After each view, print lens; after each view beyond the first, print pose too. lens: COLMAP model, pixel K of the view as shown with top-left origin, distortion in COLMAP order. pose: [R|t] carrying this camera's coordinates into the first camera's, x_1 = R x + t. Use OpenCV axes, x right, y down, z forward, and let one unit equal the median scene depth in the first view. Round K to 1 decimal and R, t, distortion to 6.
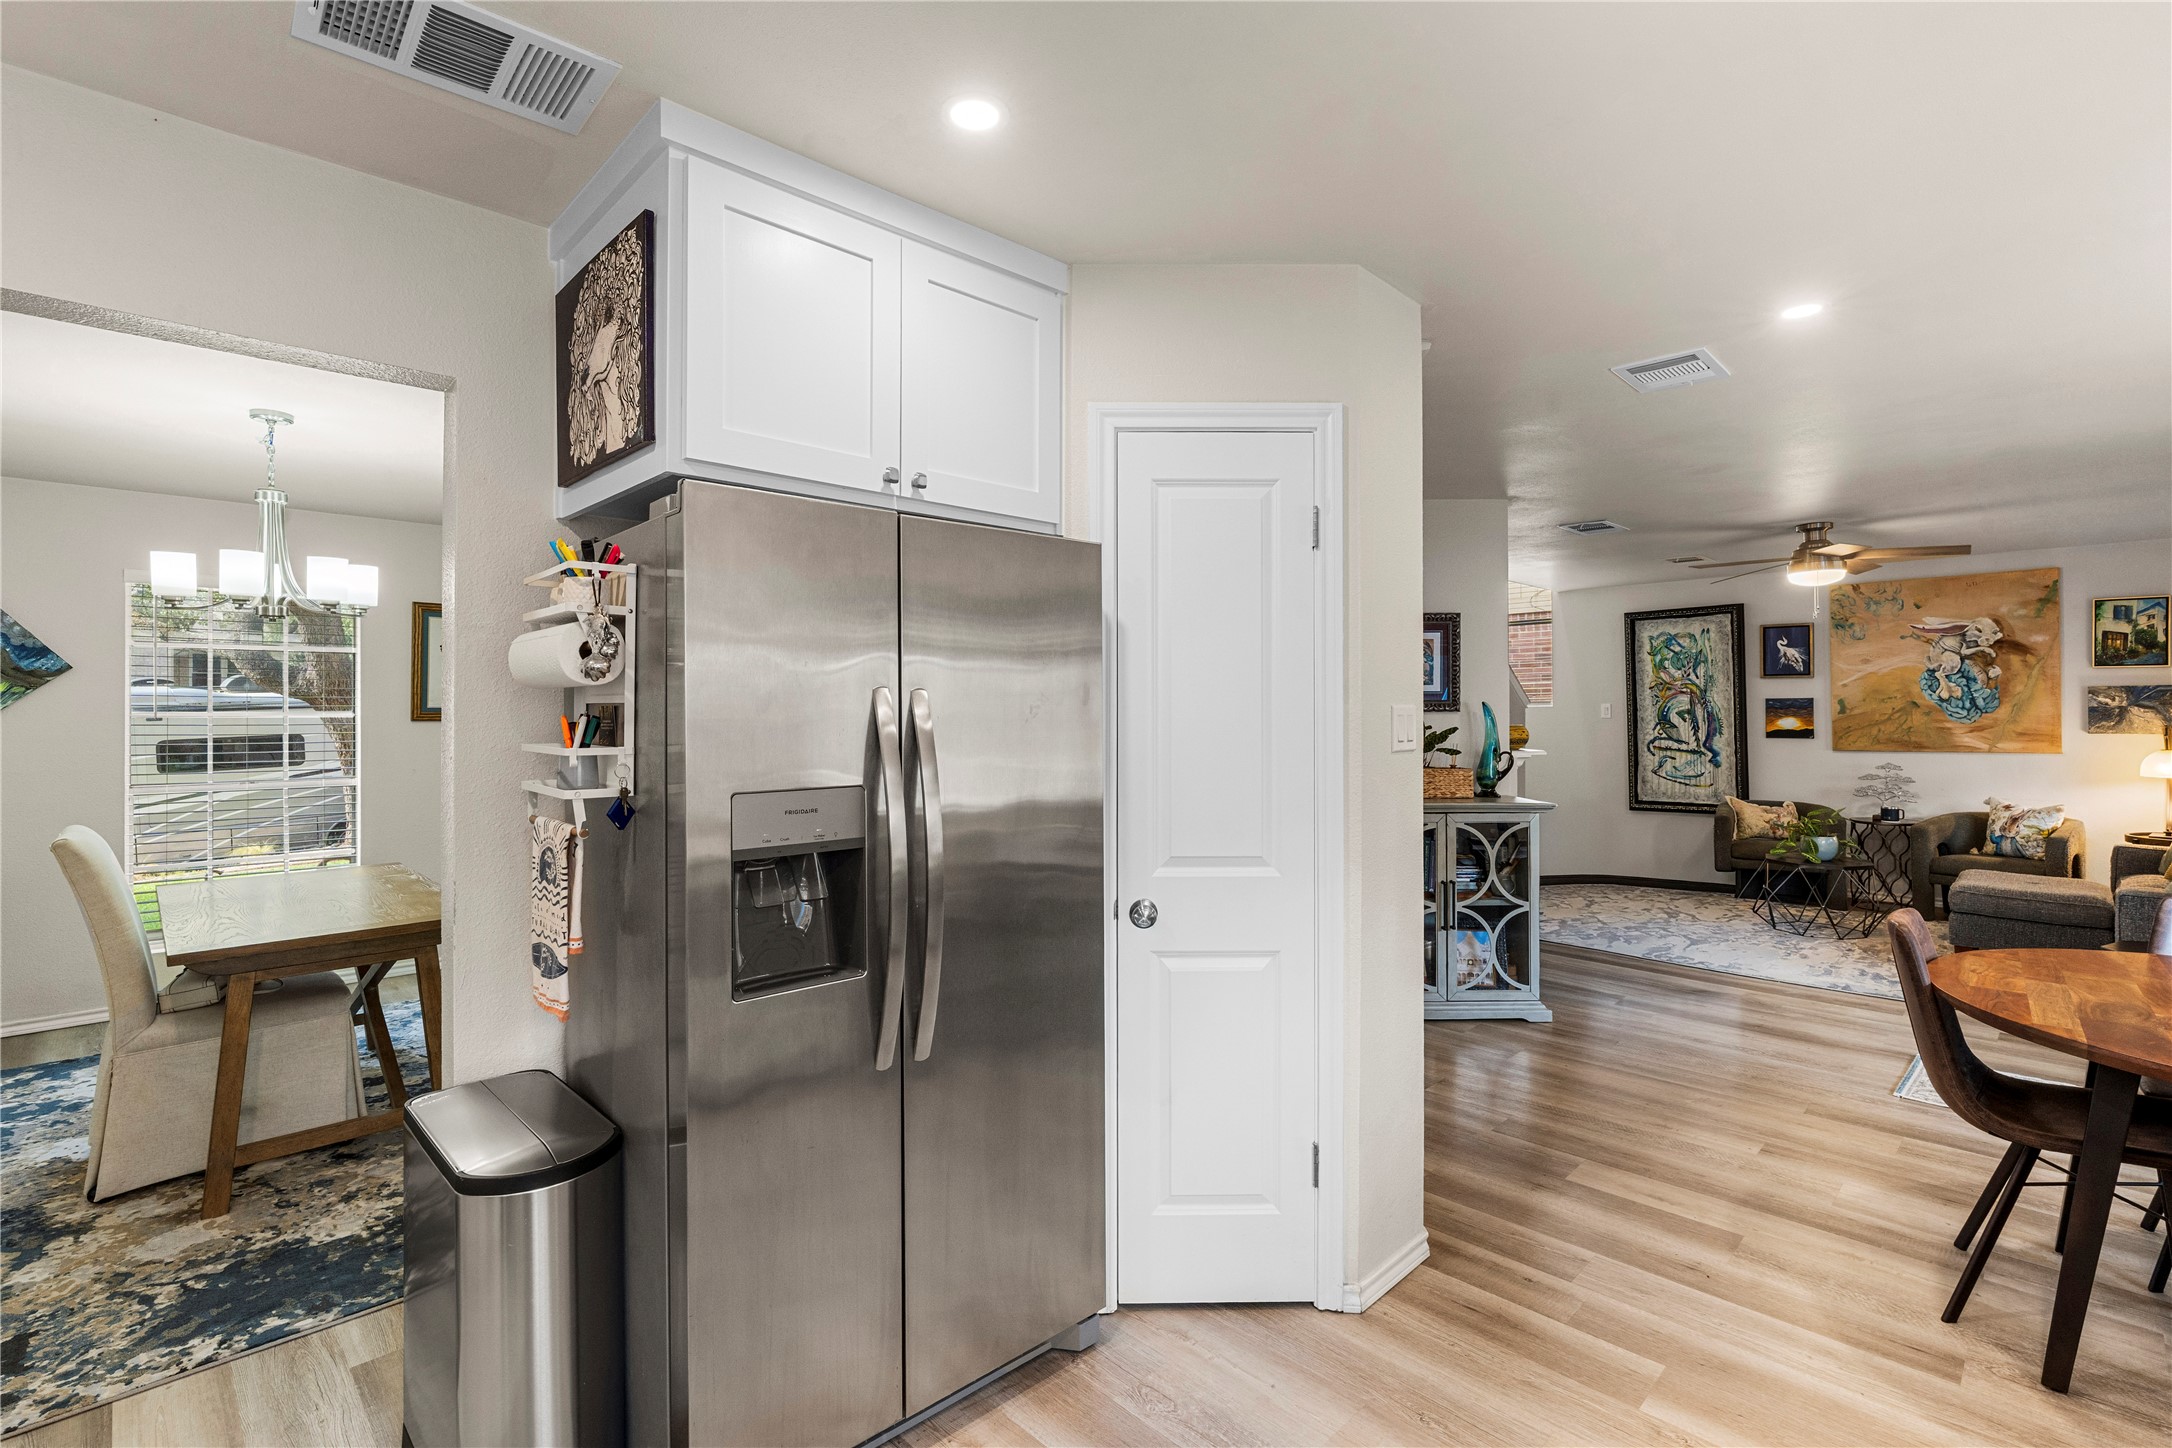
lens RADIAL K [[981.4, 0, 1085.7], [0, 981.4, 708.0], [0, 0, 1]] dist [-0.019186, 0.006183]
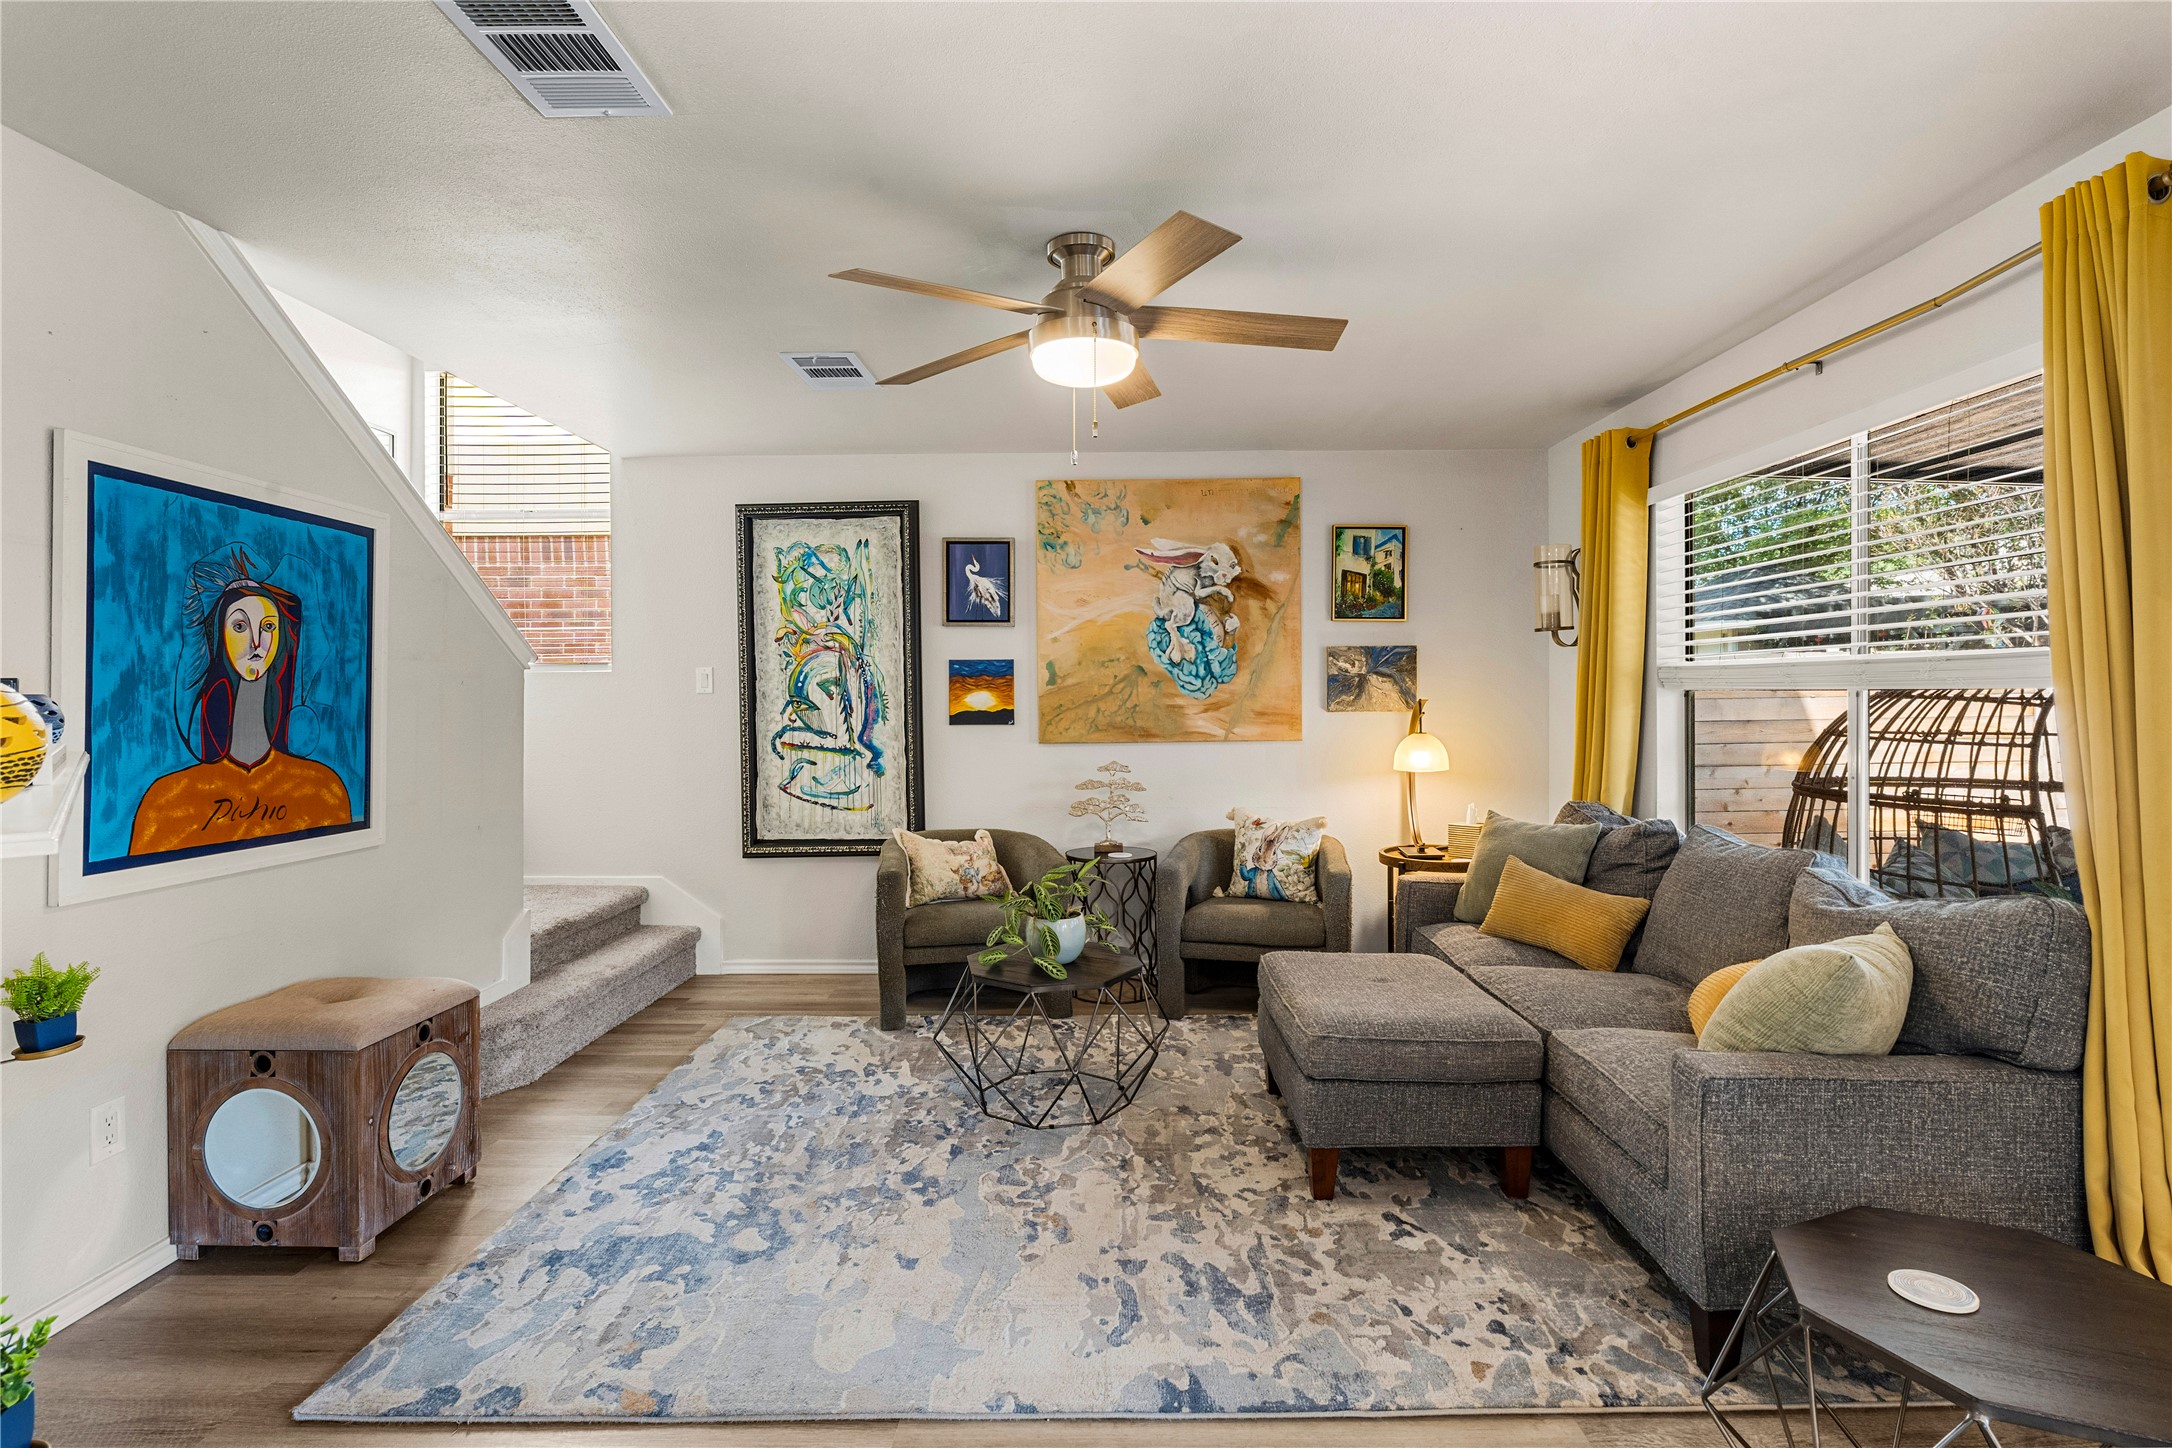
lens RADIAL K [[1041.9, 0, 1090.8], [0, 1041.9, 702.7], [0, 0, 1]] dist [-0.004364, 0.000669]
pose [[0.707422, -0.001974, 0.706789, 0.342440], [-0.002961, 0.999979, 0.005757, 0.014591], [-0.706785, -0.006166, 0.707401, 0.542045]]
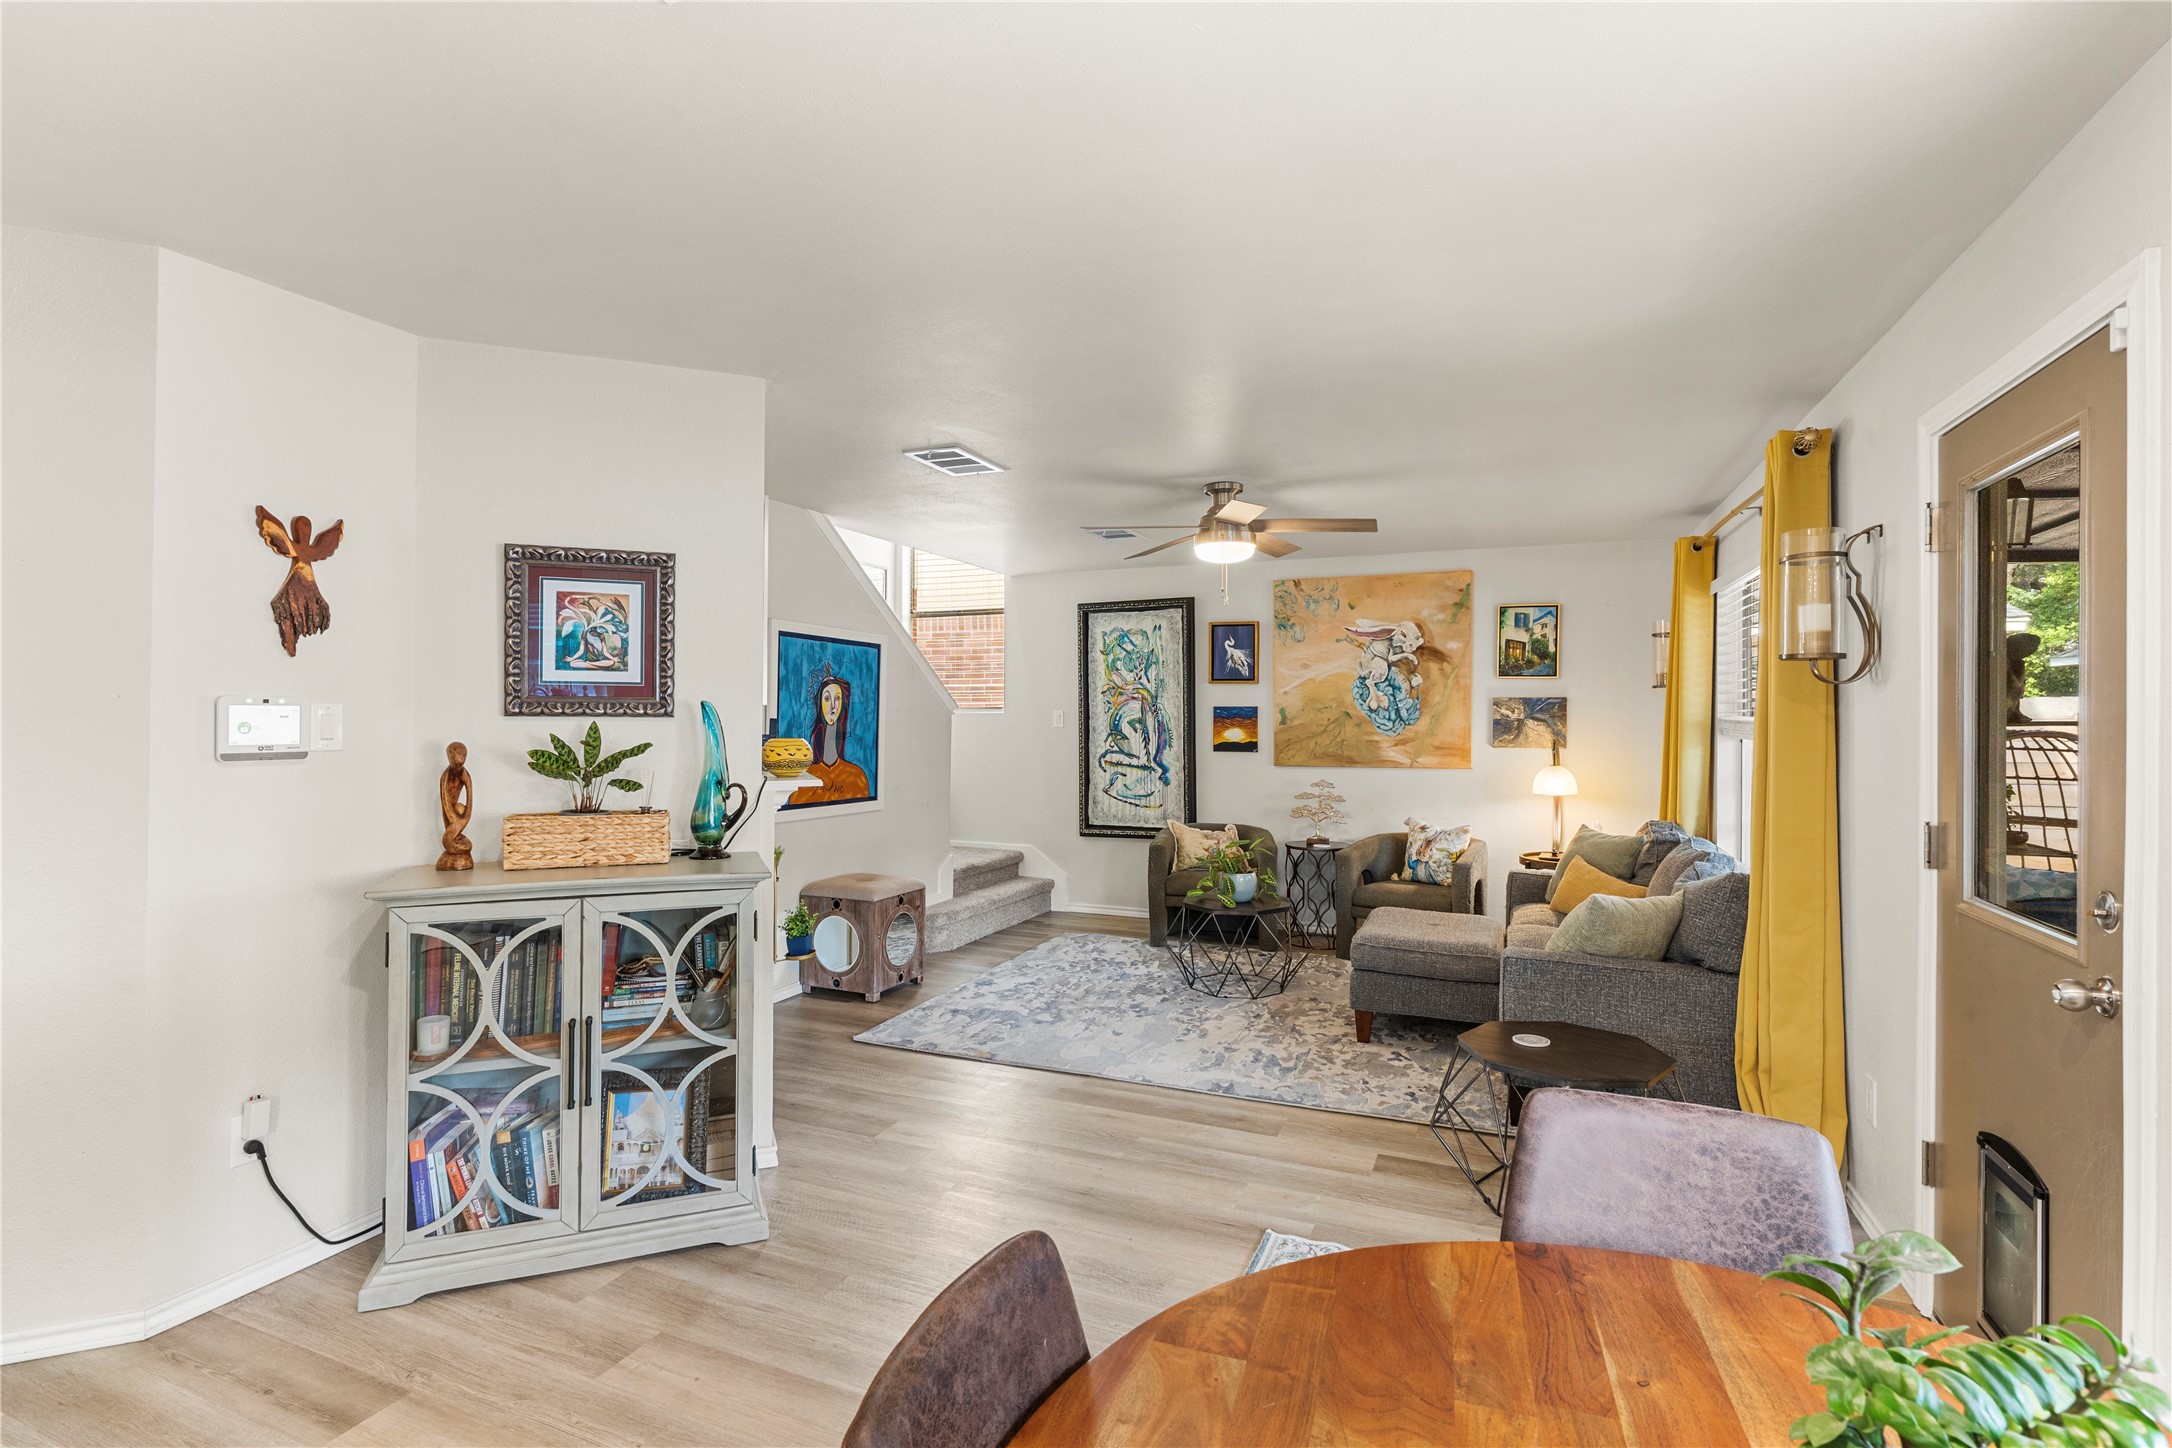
lens RADIAL K [[1008.0, 0, 1089.3], [0, 1008.0, 723.0], [0, 0, 1]] dist [-0.003906, 0.001636]
pose [[0.919572, 0.008071, 0.392840, 0.270861], [-0.011711, 0.999908, 0.006868, 0.000217], [-0.392748, -0.010916, 0.919581, 0.236708]]
